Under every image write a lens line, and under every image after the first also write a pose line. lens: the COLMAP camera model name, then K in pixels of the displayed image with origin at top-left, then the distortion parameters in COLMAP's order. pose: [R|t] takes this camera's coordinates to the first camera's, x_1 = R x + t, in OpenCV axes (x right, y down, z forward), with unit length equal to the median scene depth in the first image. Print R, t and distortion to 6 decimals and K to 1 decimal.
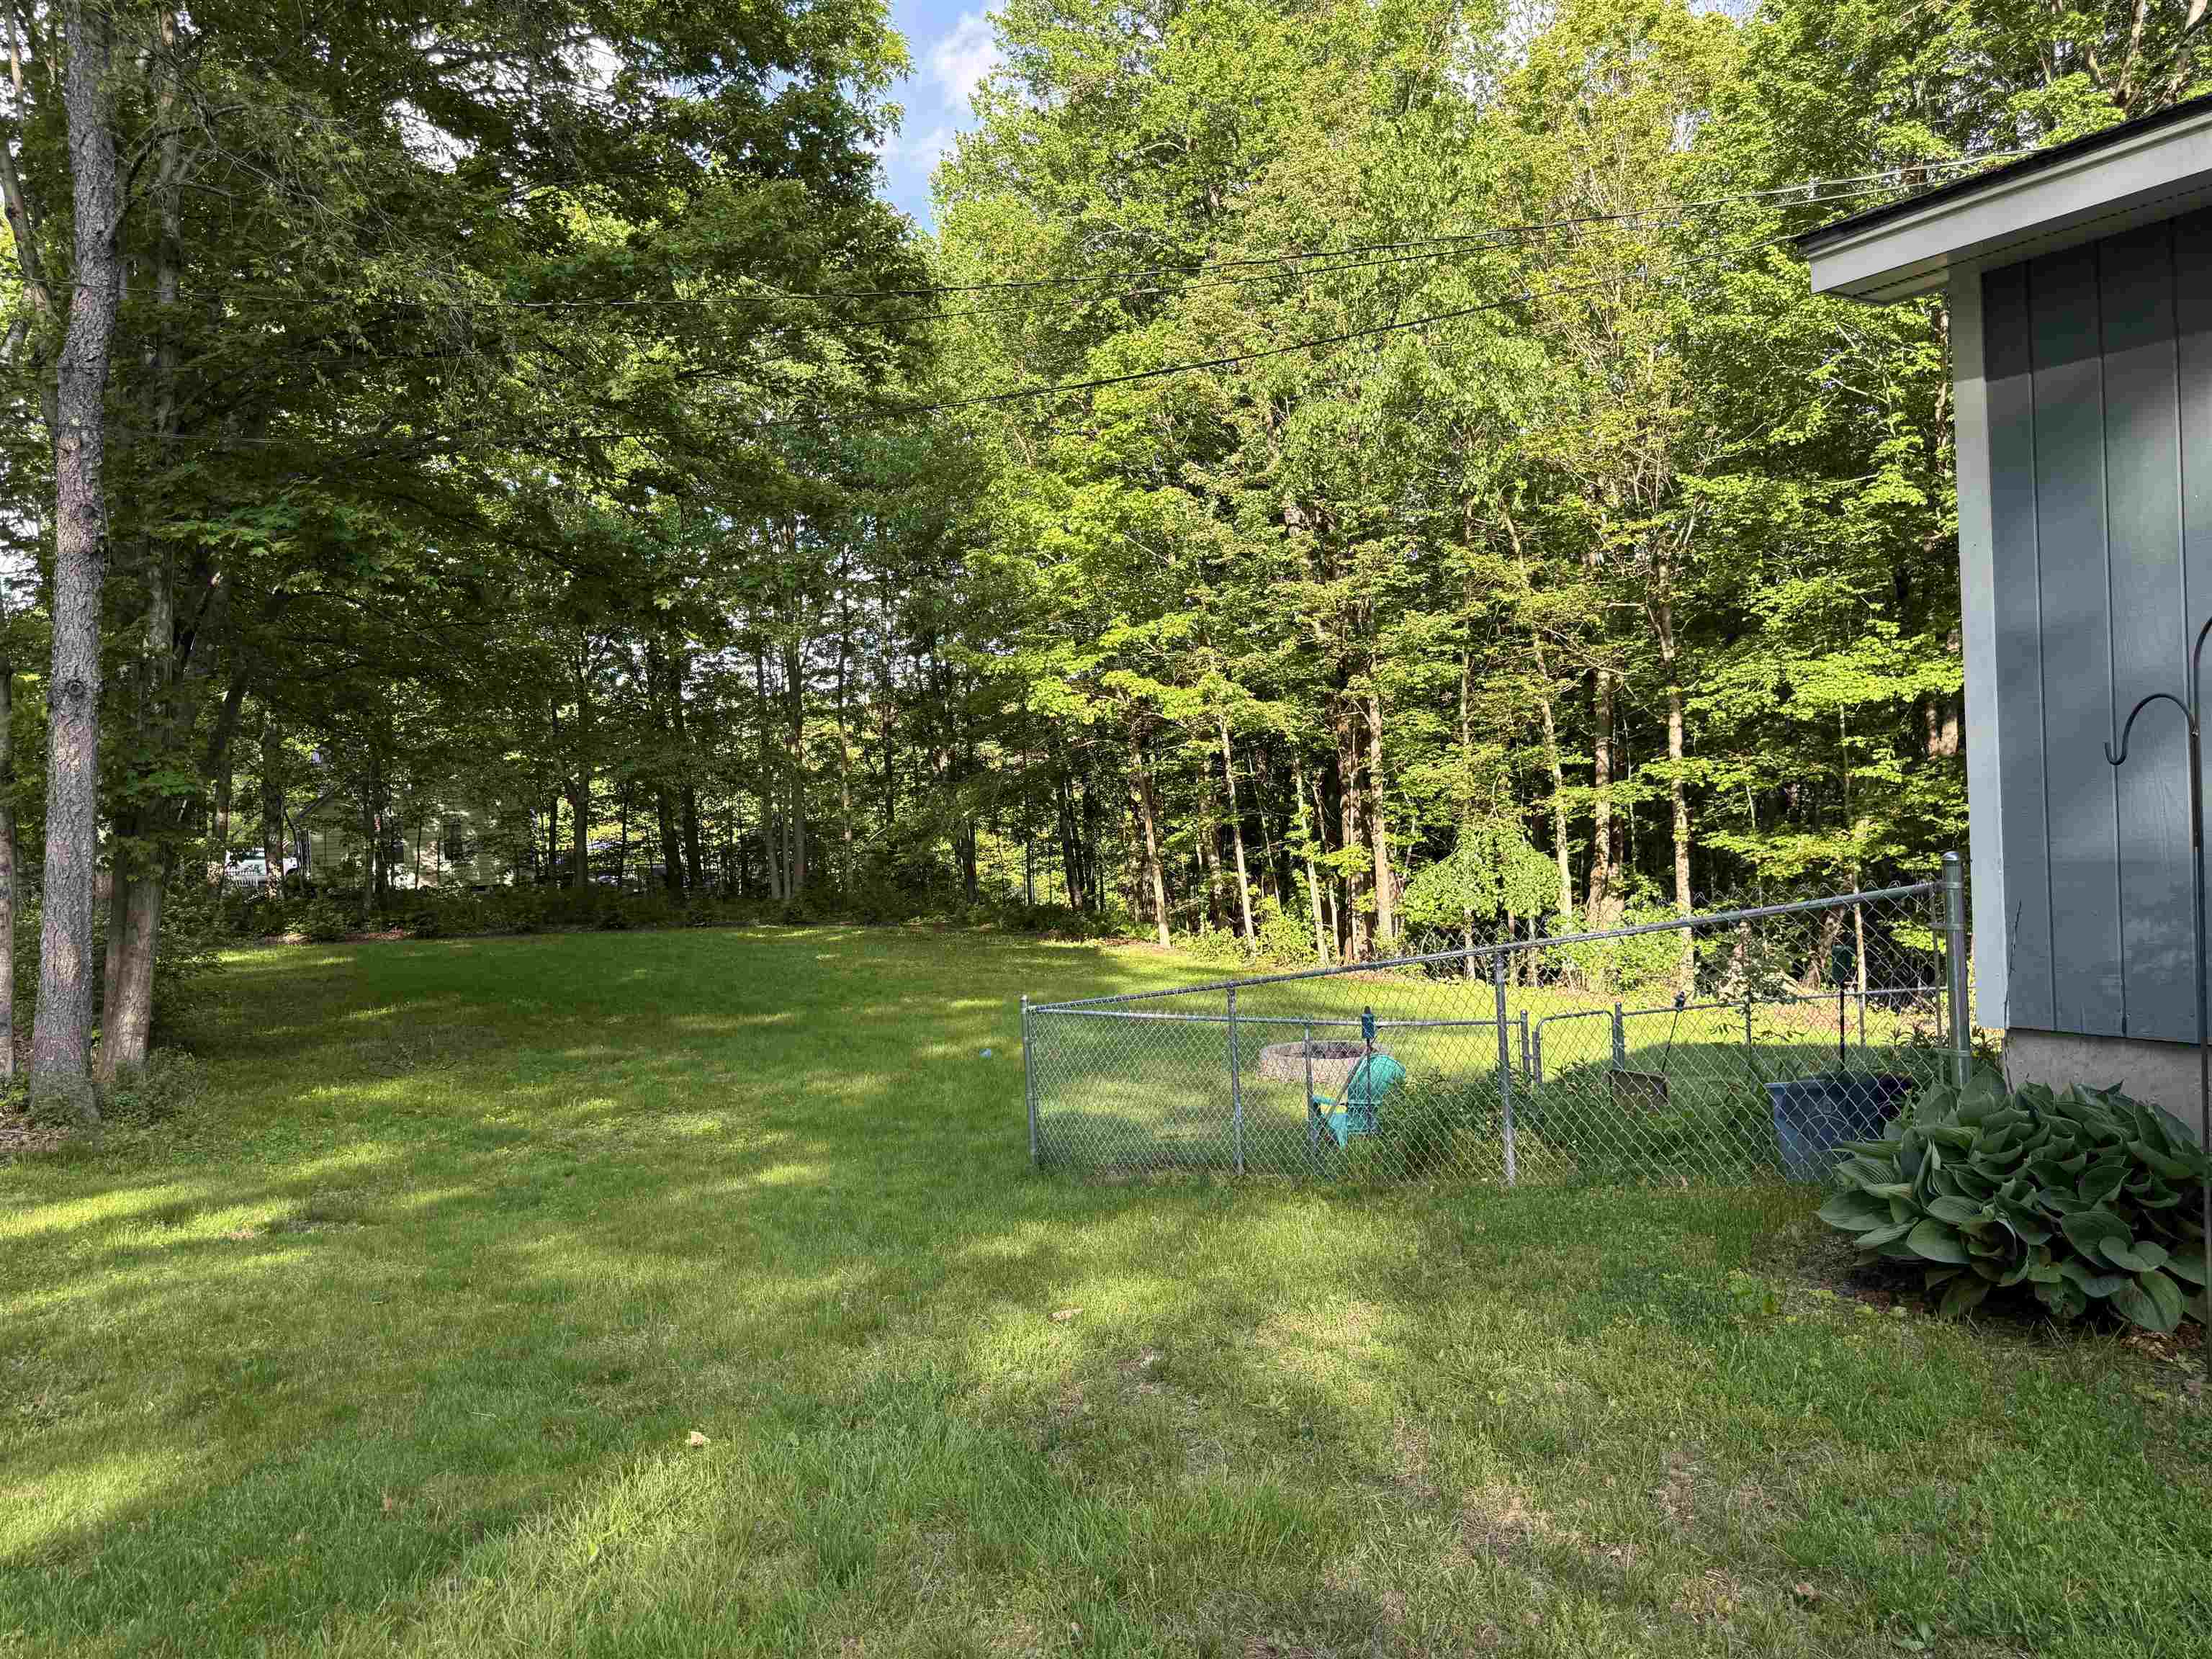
lens RADIAL K [[1607.3, 0, 1157.1], [0, 1607.3, 908.1], [0, 0, 1]] dist [0.028973, -0.003863]
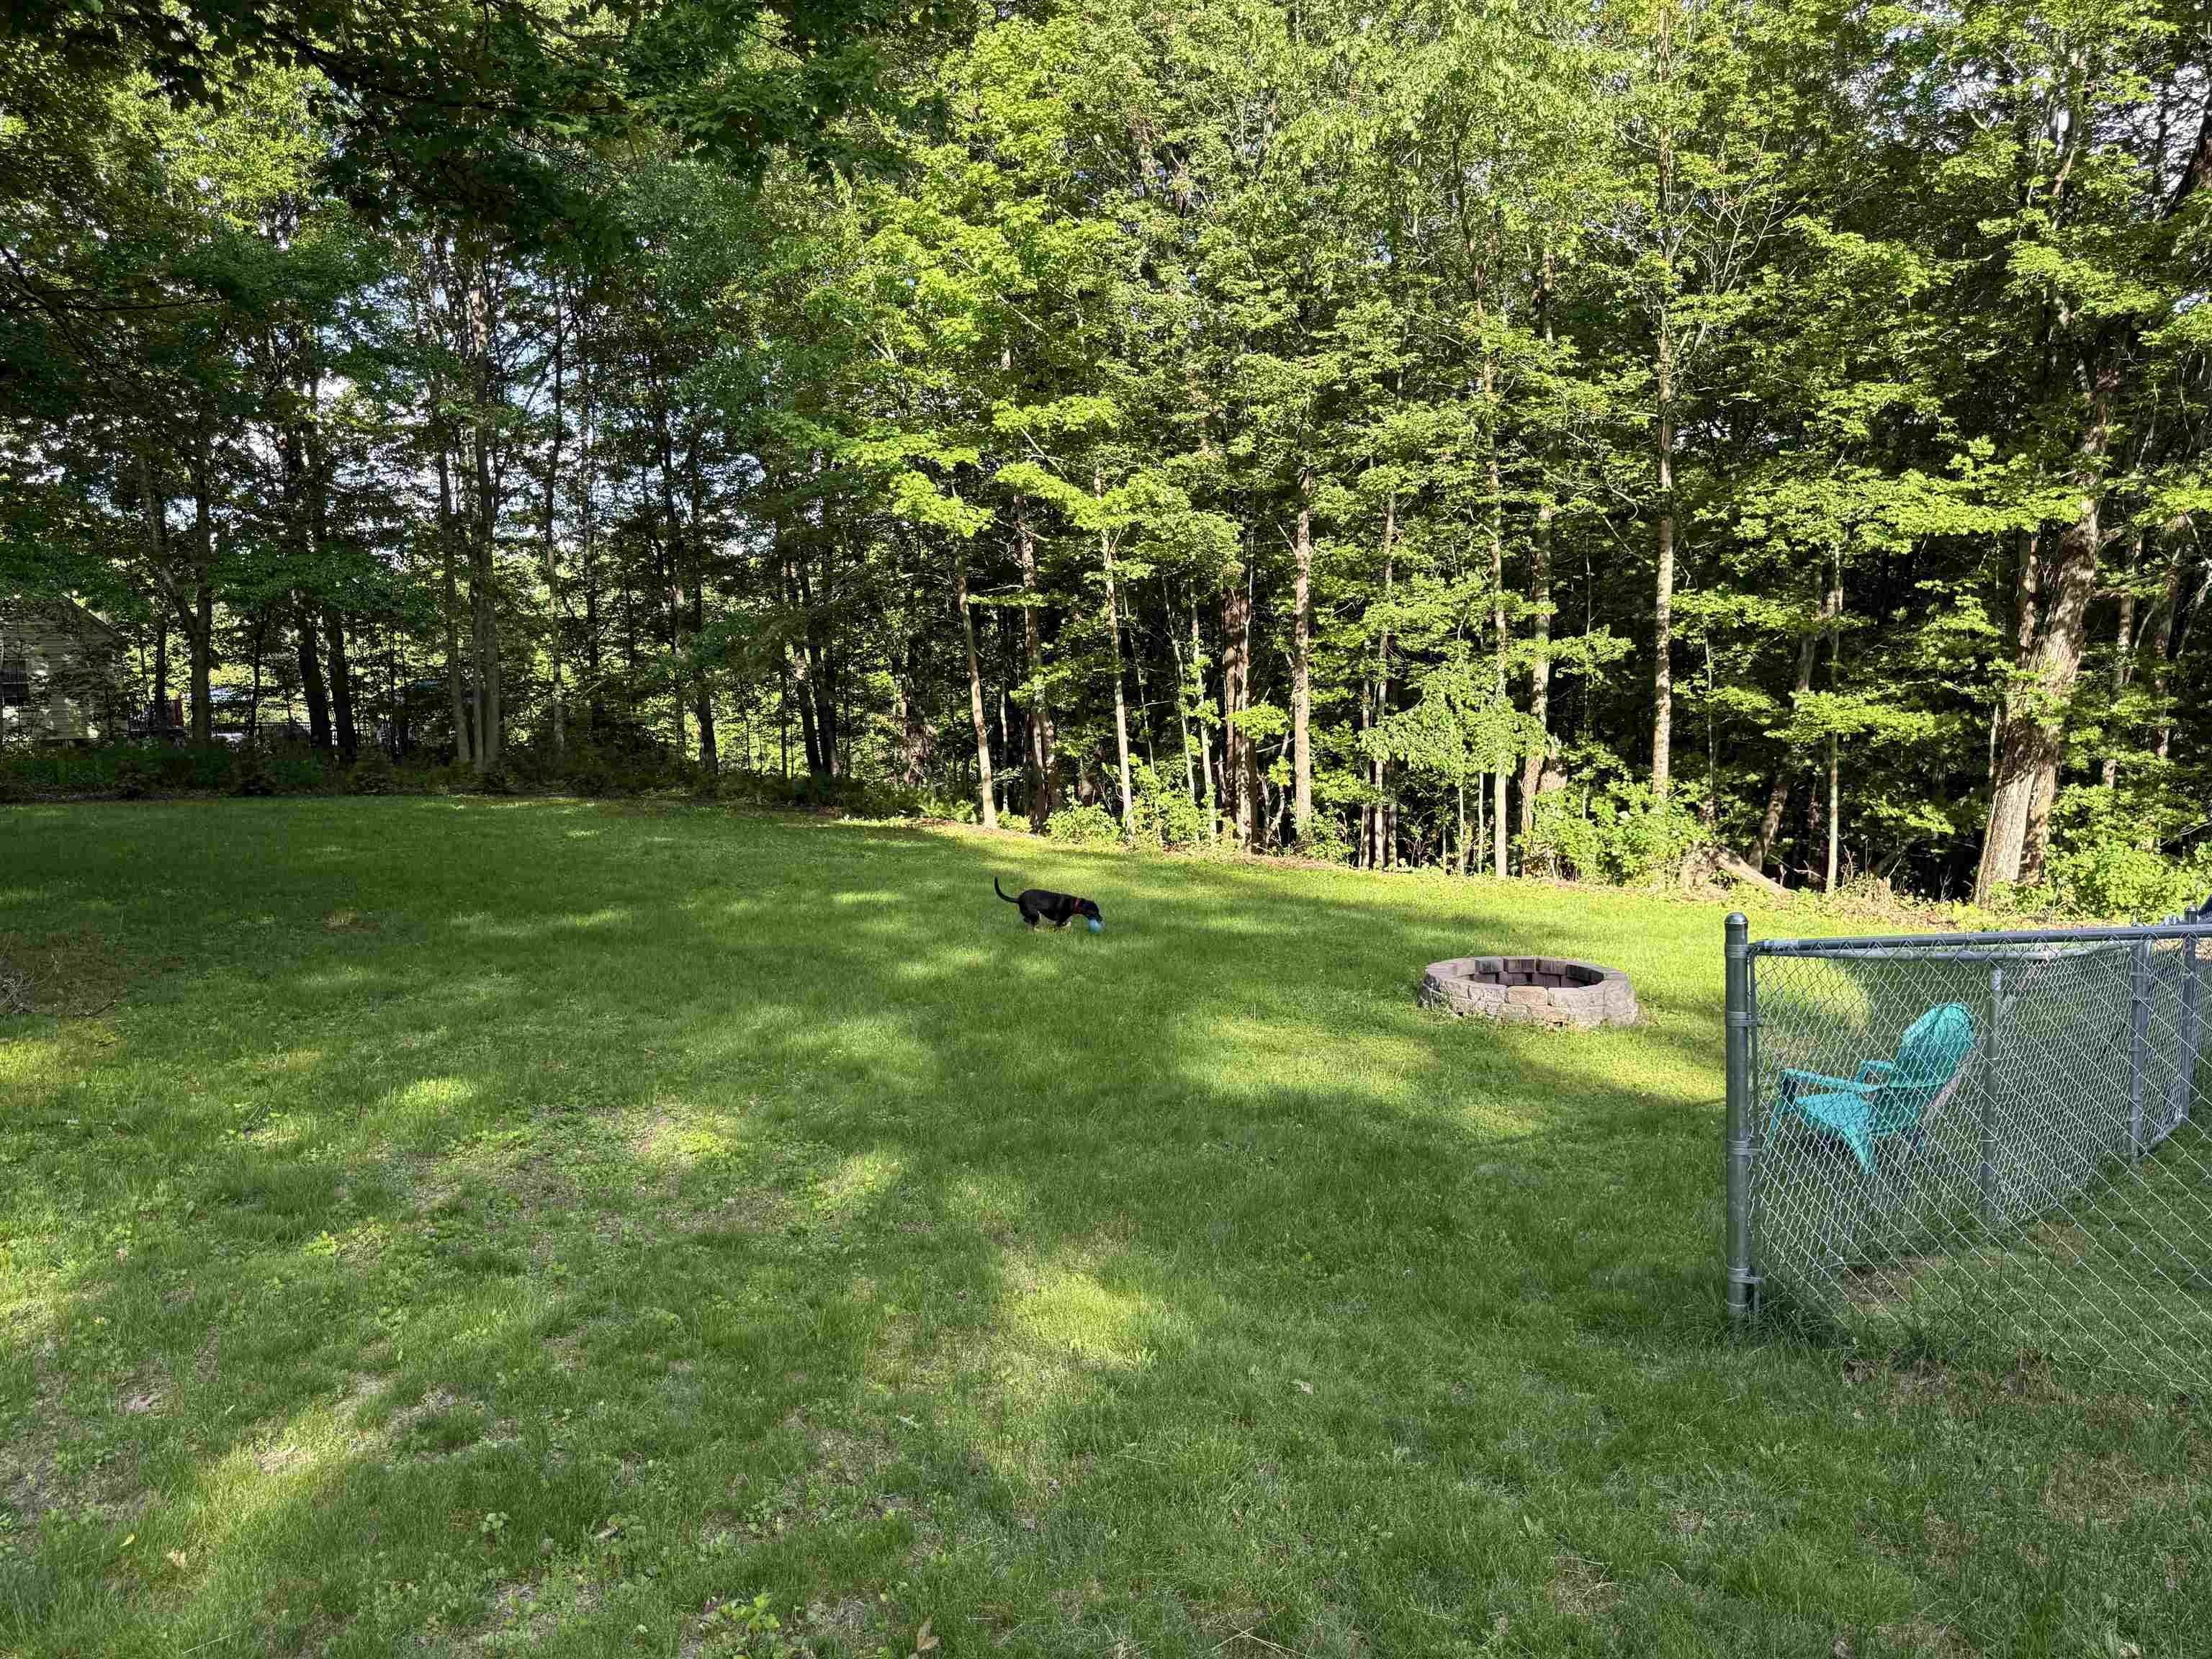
lens RADIAL K [[1607.3, 0, 1157.1], [0, 1607.3, 908.1], [0, 0, 1]] dist [0.028973, -0.003863]
pose [[0.977683, -0.001698, 0.210079, -0.085920], [-0.013513, 0.997388, 0.070949, 0.005956], [-0.209651, -0.072204, 0.975107, 0.159380]]
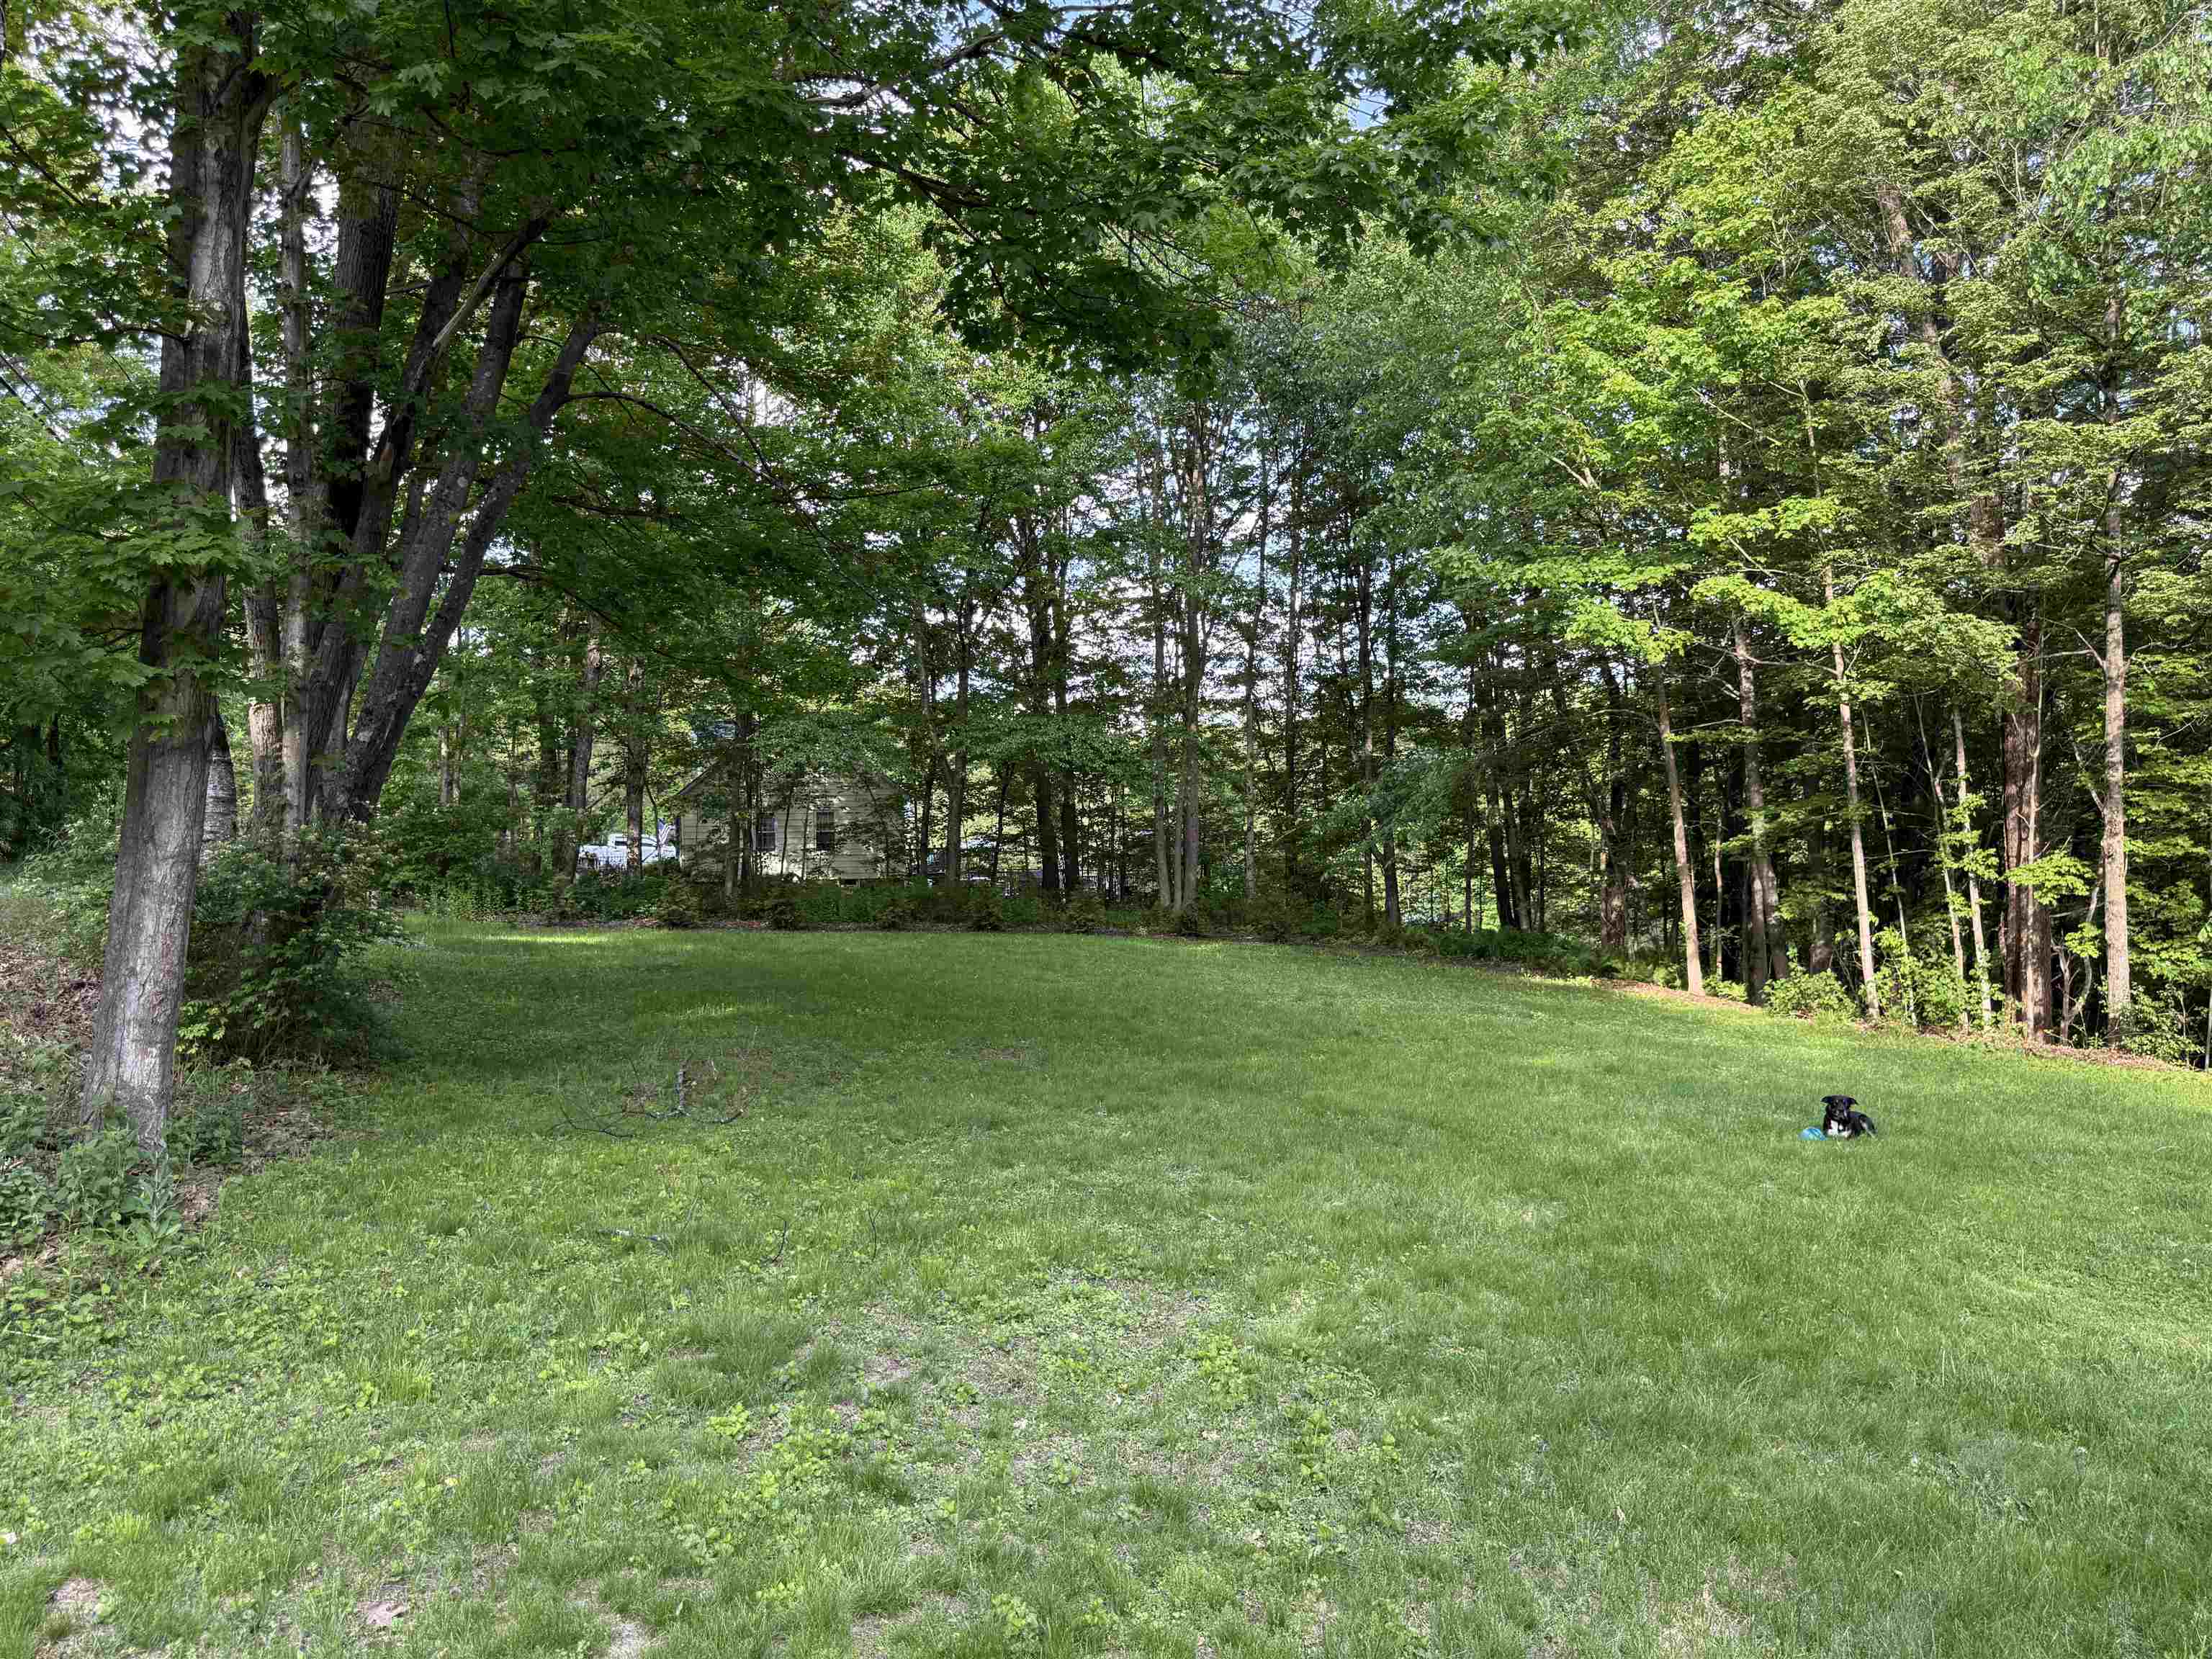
lens RADIAL K [[1619.4, 0, 1014.2], [0, 1619.4, 807.4], [0, 0, 1]] dist [0.000802, -0.001811]
pose [[0.952892, 0.027638, -0.302047, -0.069533], [-0.051195, 0.996207, -0.070355, 0.007991], [0.298958, 0.082504, 0.950693, 0.196871]]
